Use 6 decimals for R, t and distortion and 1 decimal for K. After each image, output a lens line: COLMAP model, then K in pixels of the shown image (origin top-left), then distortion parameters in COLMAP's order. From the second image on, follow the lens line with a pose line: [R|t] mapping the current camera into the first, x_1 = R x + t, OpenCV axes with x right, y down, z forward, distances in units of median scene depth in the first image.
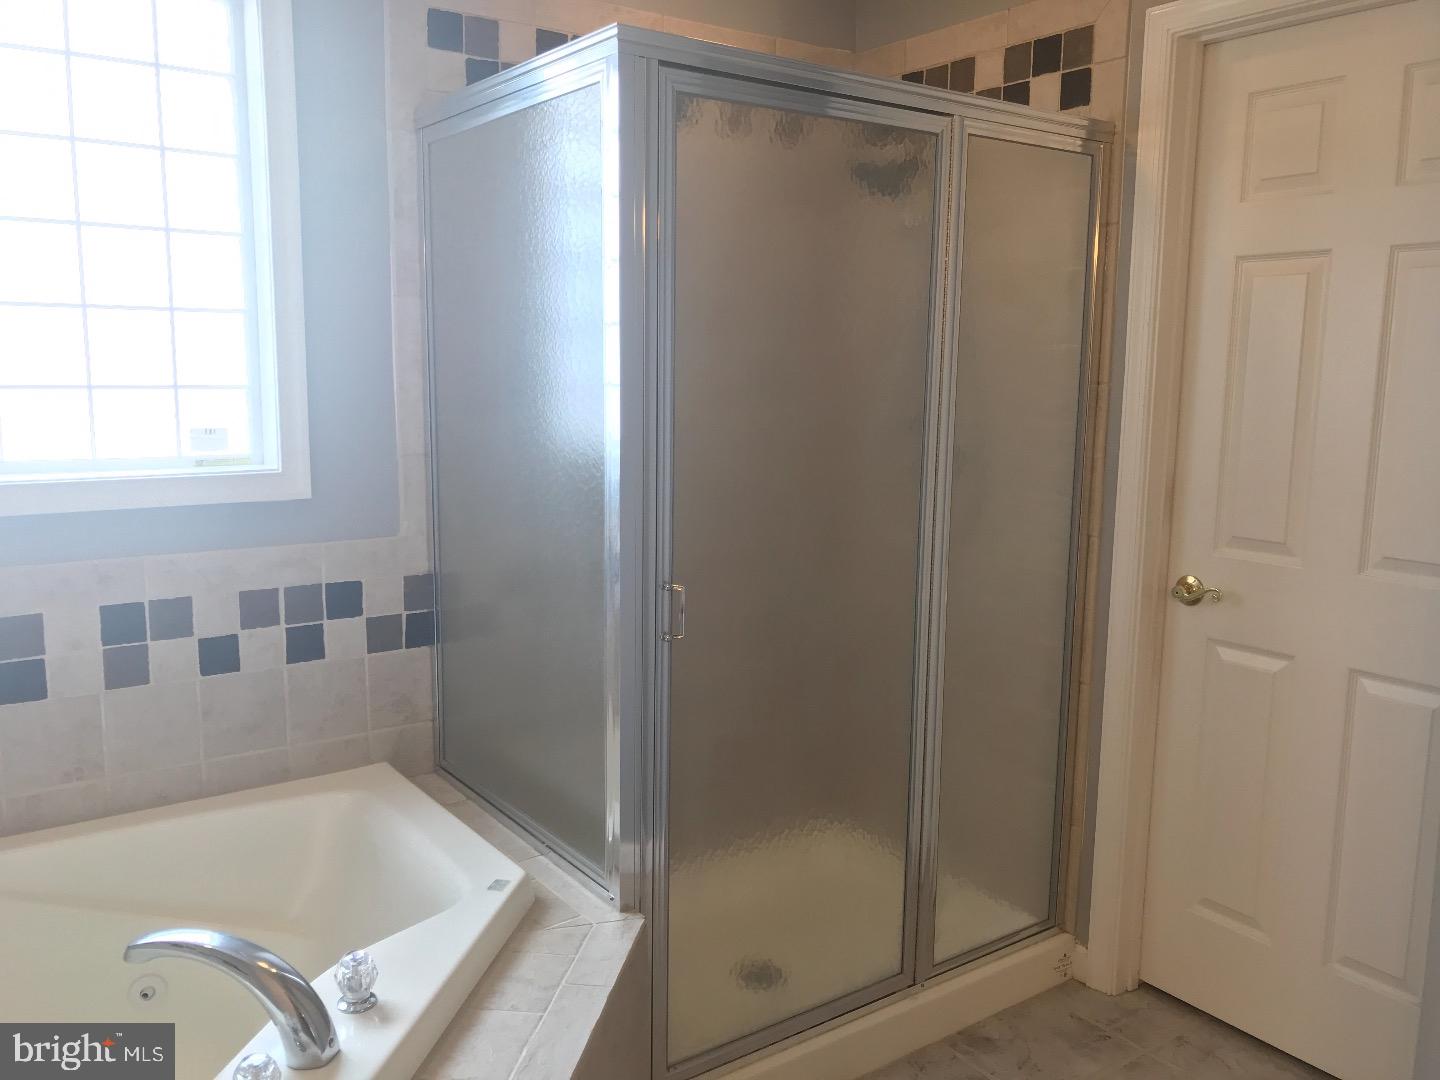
lens RADIAL K [[1171.8, 0, 718.9], [0, 1171.8, 533.2], [0, 0, 1]] dist [0.004667, 0.002991]
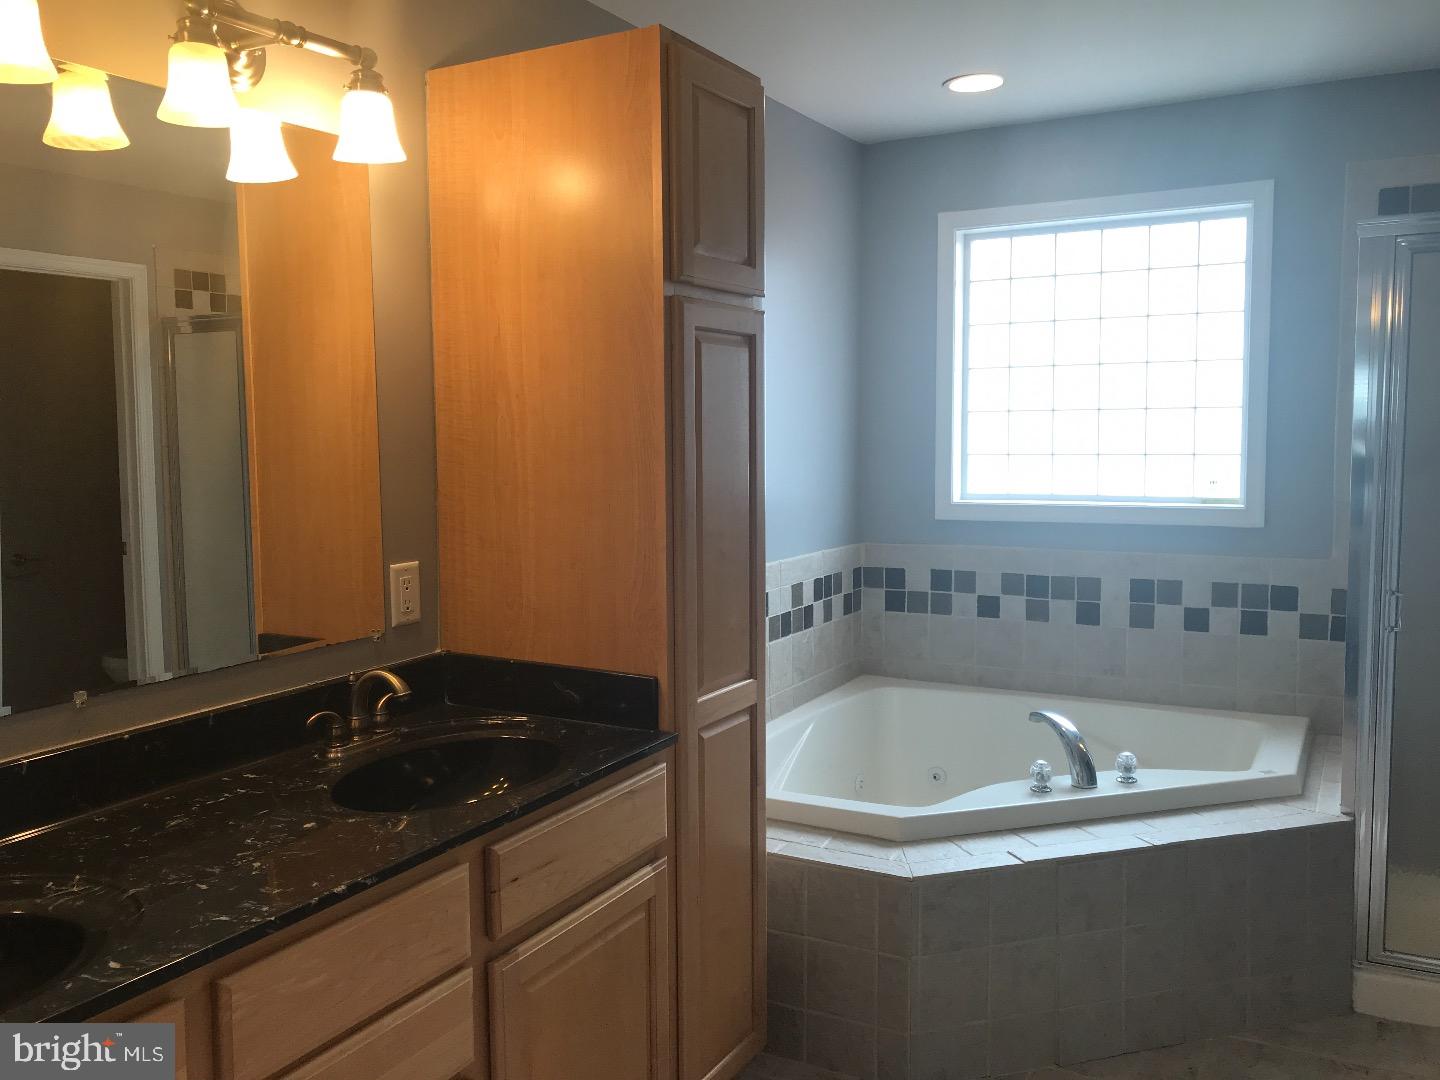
lens RADIAL K [[1171.8, 0, 720.2], [0, 1171.8, 537.8], [0, 0, 1]] dist [0.004667, 0.002991]
pose [[0.434934, 0.066775, -0.897983, 0.718944], [-0.113495, 0.993359, 0.018897, 0.035383], [0.893281, 0.093698, 0.439624, -0.299670]]
